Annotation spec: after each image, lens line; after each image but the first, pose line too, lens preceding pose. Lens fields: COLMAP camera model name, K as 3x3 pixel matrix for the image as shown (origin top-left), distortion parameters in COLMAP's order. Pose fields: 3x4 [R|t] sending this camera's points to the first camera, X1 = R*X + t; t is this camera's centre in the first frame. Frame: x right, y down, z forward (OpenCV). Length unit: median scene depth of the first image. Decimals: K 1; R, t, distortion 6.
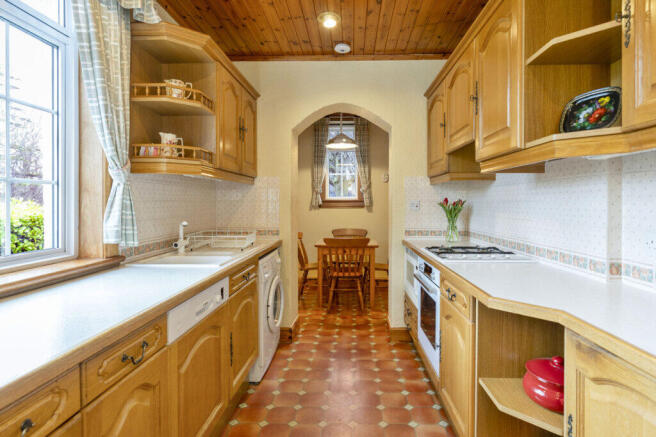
lens RADIAL K [[377.8, 0, 329.1], [0, 377.8, 208.0], [0, 0, 1]] dist [-0.004316, -0.000721]
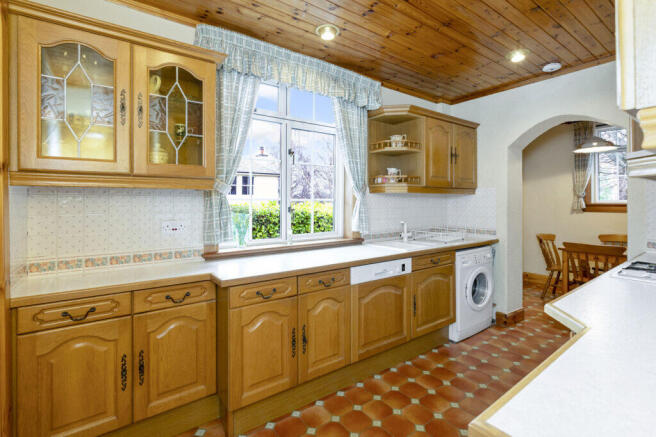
lens RADIAL K [[305.1, 0, 327.7], [0, 305.1, 198.7], [0, 0, 1]] dist [0.001318, 0.000335]
pose [[0.622058, -0.011314, -0.782890, 0.404594], [-0.007014, 0.999775, -0.020021, -0.029592], [0.782940, 0.017946, 0.621838, -0.054315]]
